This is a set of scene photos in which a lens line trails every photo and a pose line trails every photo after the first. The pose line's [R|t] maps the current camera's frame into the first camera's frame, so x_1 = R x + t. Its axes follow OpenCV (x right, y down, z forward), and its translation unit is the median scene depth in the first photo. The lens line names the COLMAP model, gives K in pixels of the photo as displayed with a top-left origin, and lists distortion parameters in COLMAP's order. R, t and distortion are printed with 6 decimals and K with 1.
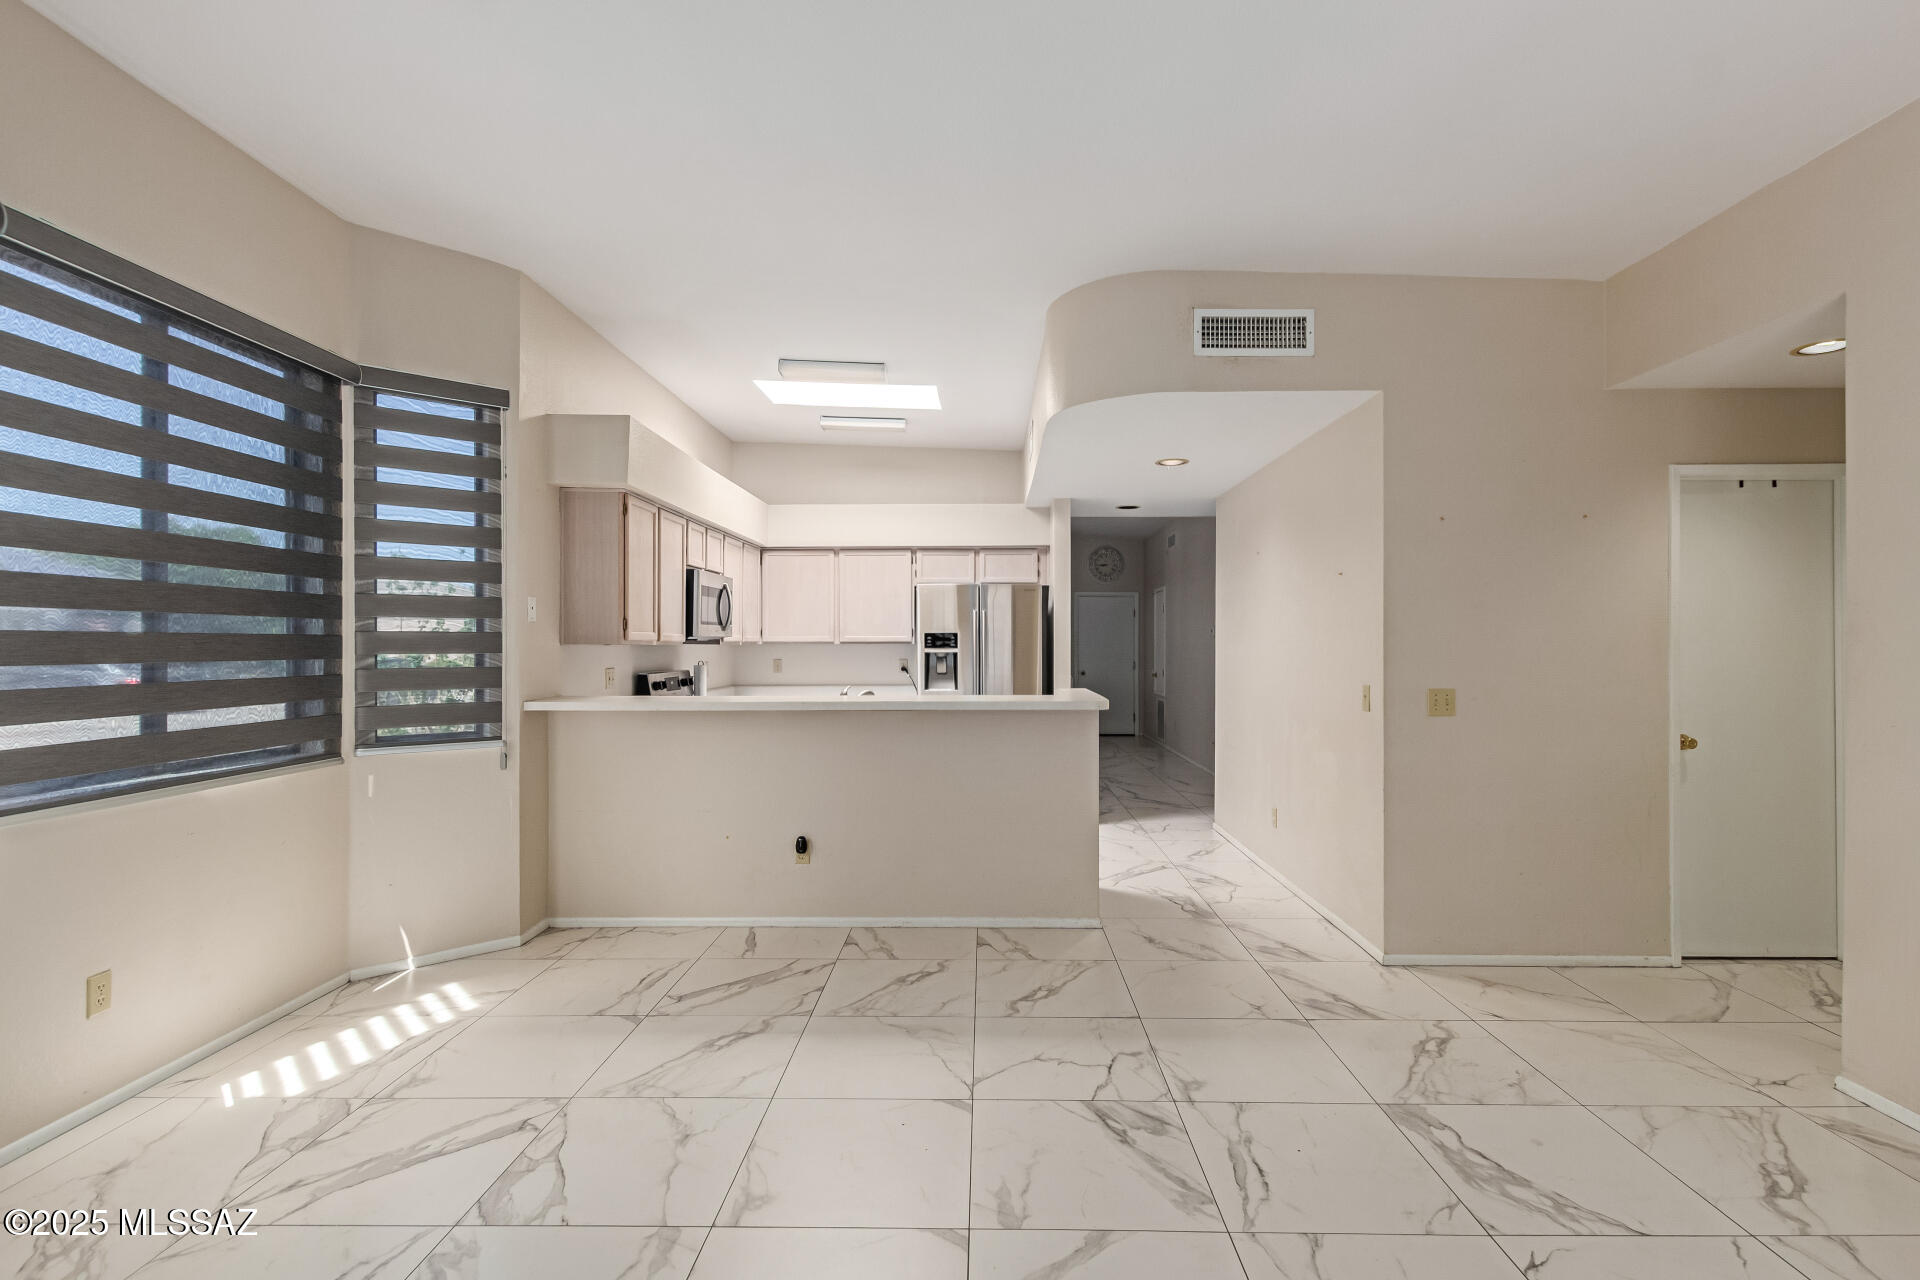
lens RADIAL K [[916.1, 0, 980.1], [0, 916.1, 644.7], [0, 0, 1]] dist [0.009426, -0.000491]
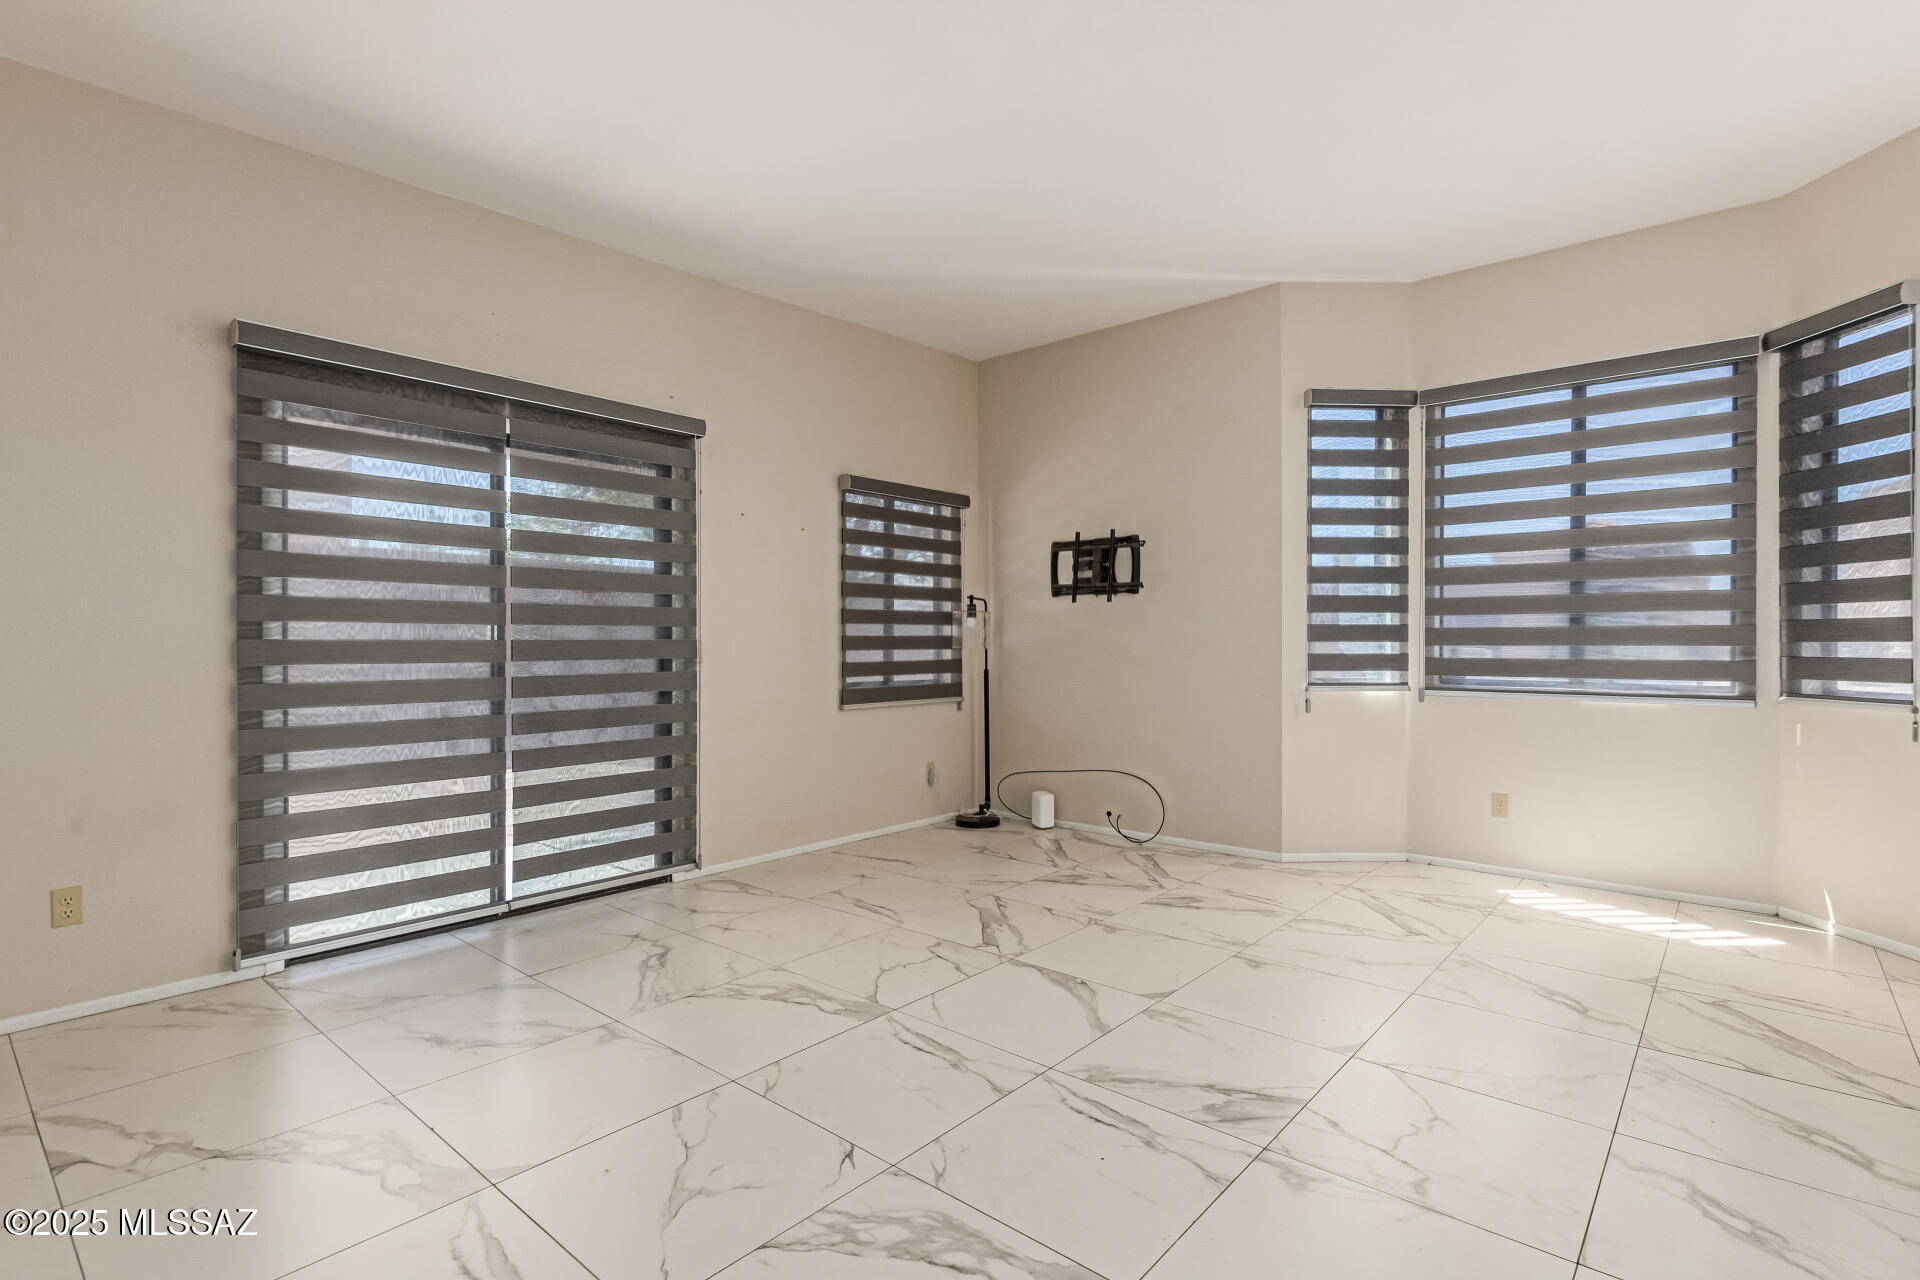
lens RADIAL K [[907.1, 0, 974.7], [0, 907.1, 642.6], [0, 0, 1]] dist [0.009632, -0.000190]
pose [[-0.640969, -0.000932, -0.767566, 0.639924], [-0.002264, 0.999997, 0.000676, 0.048675], [0.767563, 0.002171, -0.640970, 0.871669]]
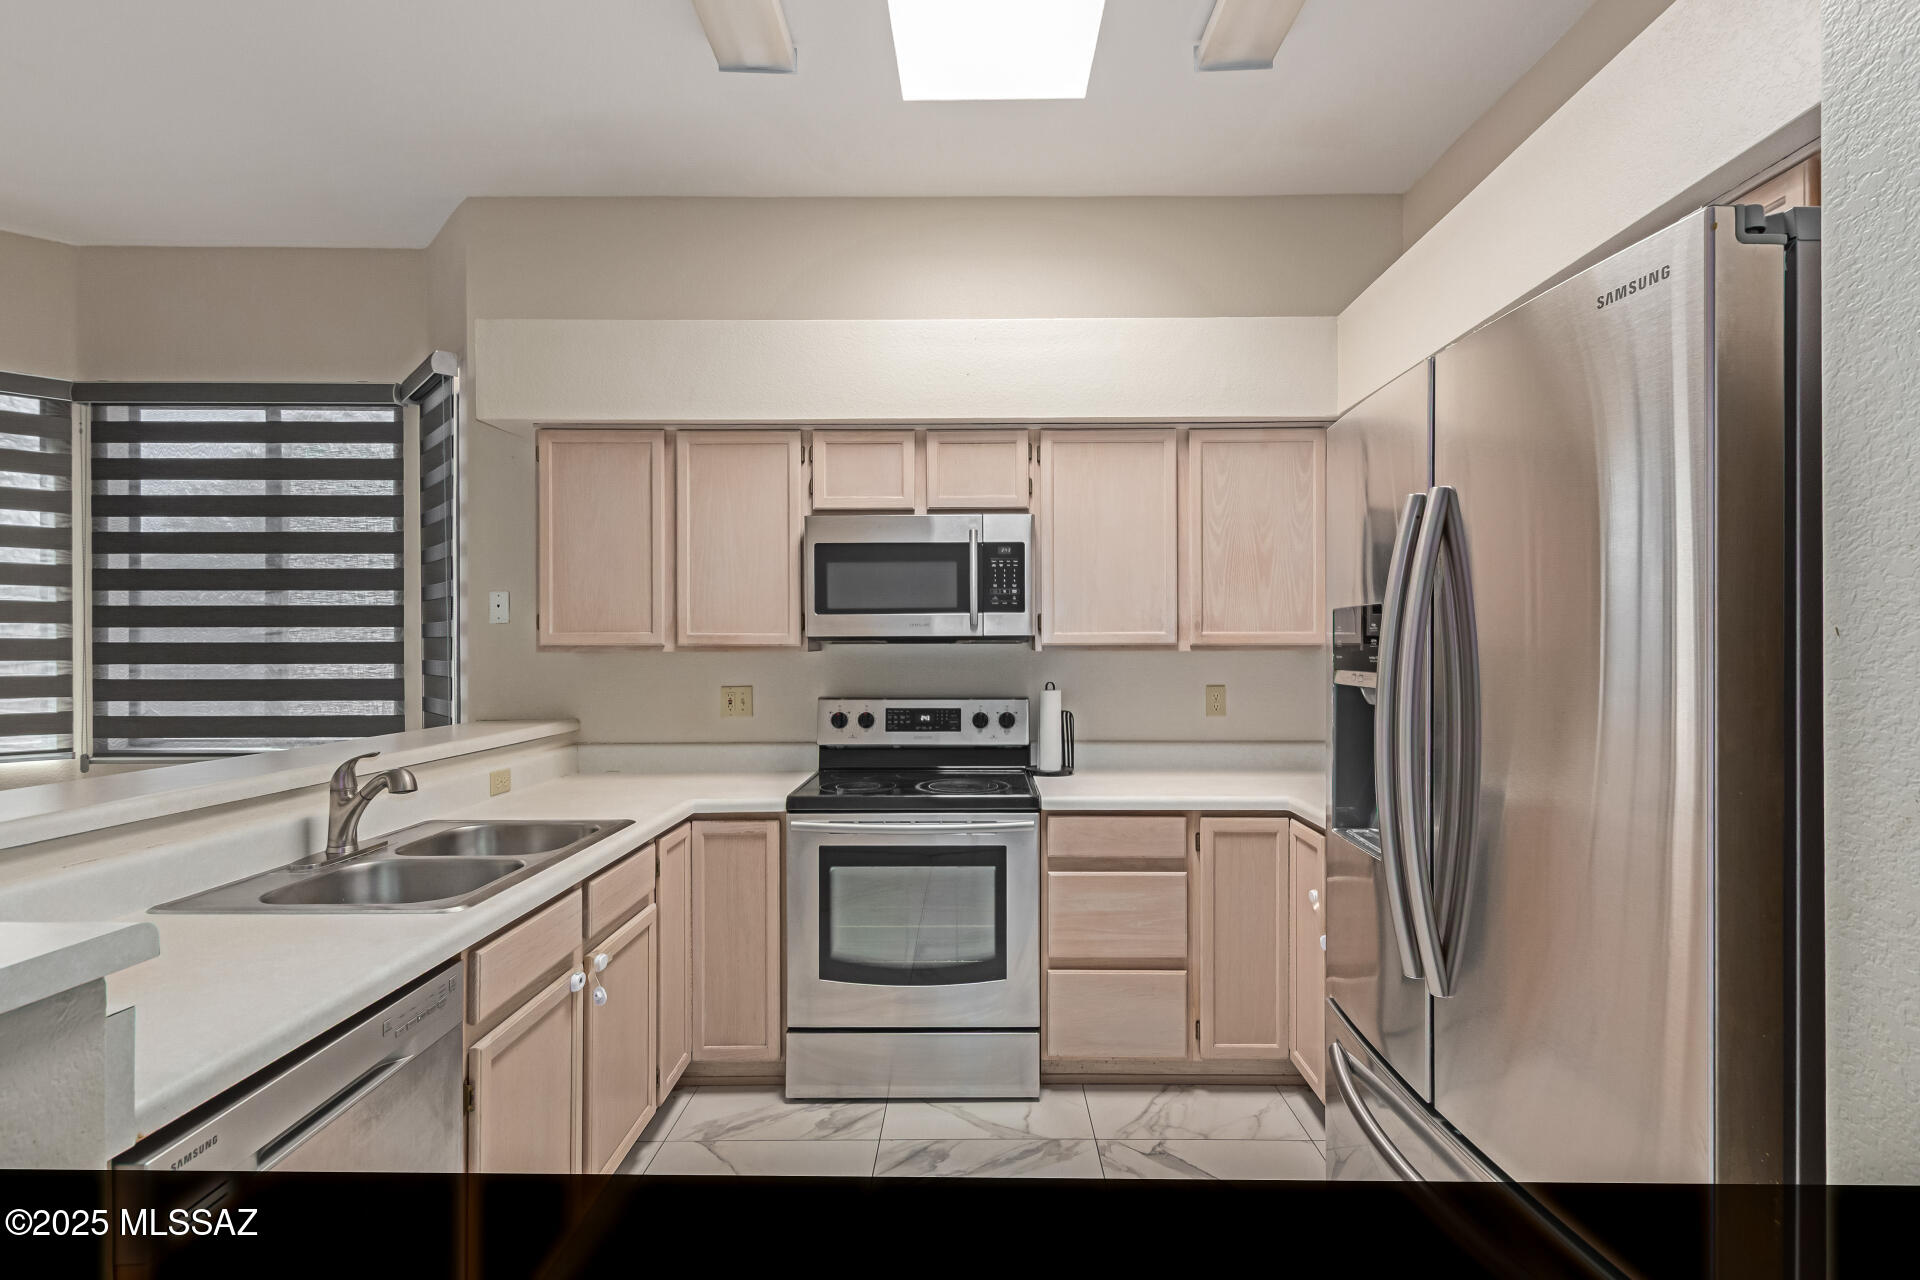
lens RADIAL K [[911.8, 0, 971.2], [0, 911.8, 645.7], [0, 0, 1]] dist [0.009295, -0.000503]
pose [[0.001068, 0.001075, -0.999999, 0.325351], [0.000469, 0.999999, 0.001076, -0.005396], [0.999999, -0.000470, 0.001068, 1.462602]]
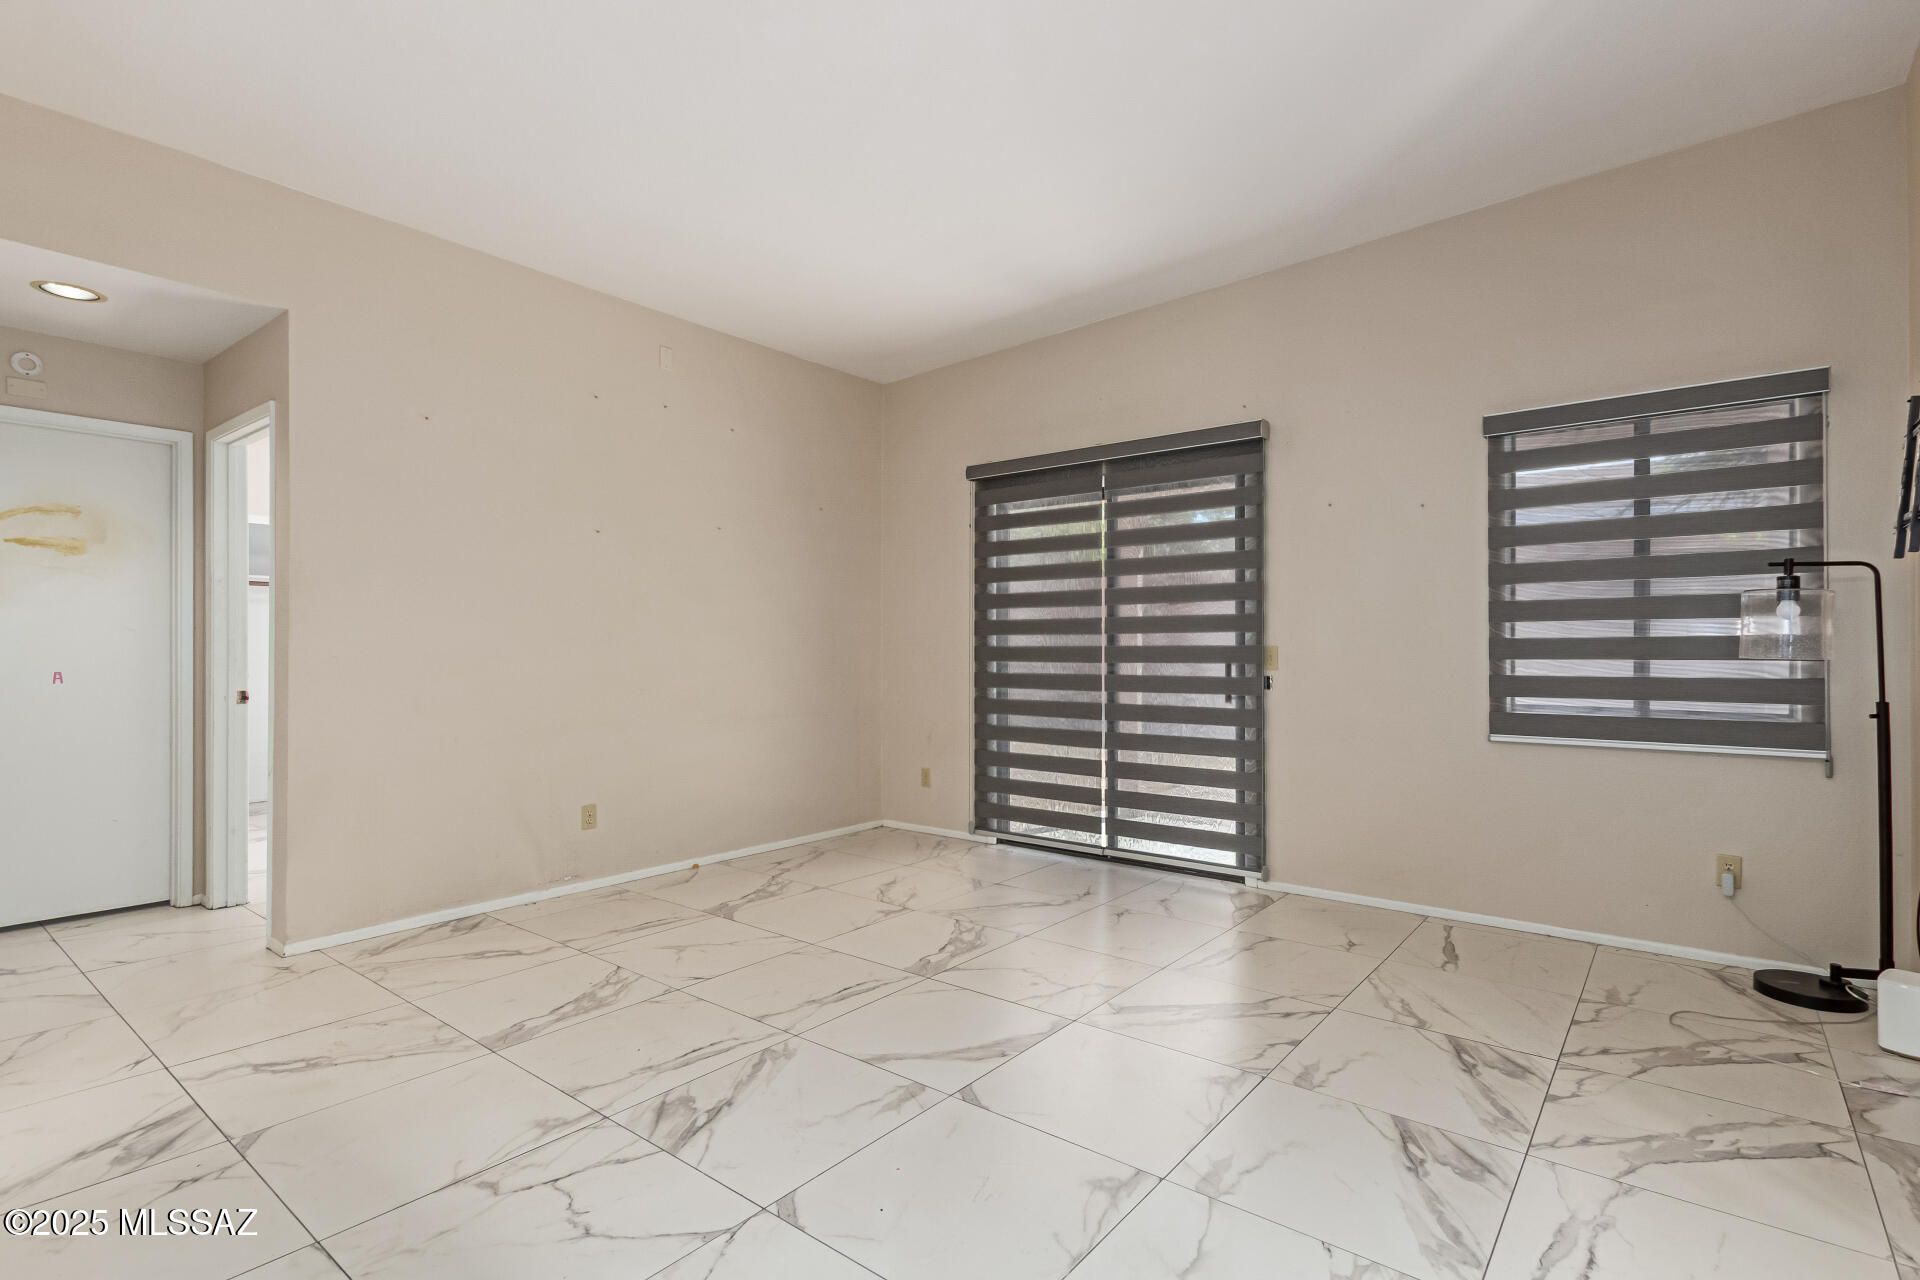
lens RADIAL K [[916.1, 0, 980.1], [0, 916.1, 644.7], [0, 0, 1]] dist [0.009426, -0.000491]
pose [[-0.792626, 0.001863, 0.609705, -0.373851], [-0.000466, 0.999993, -0.003661, 0.050603], [-0.609708, -0.003186, -0.792620, 0.971567]]
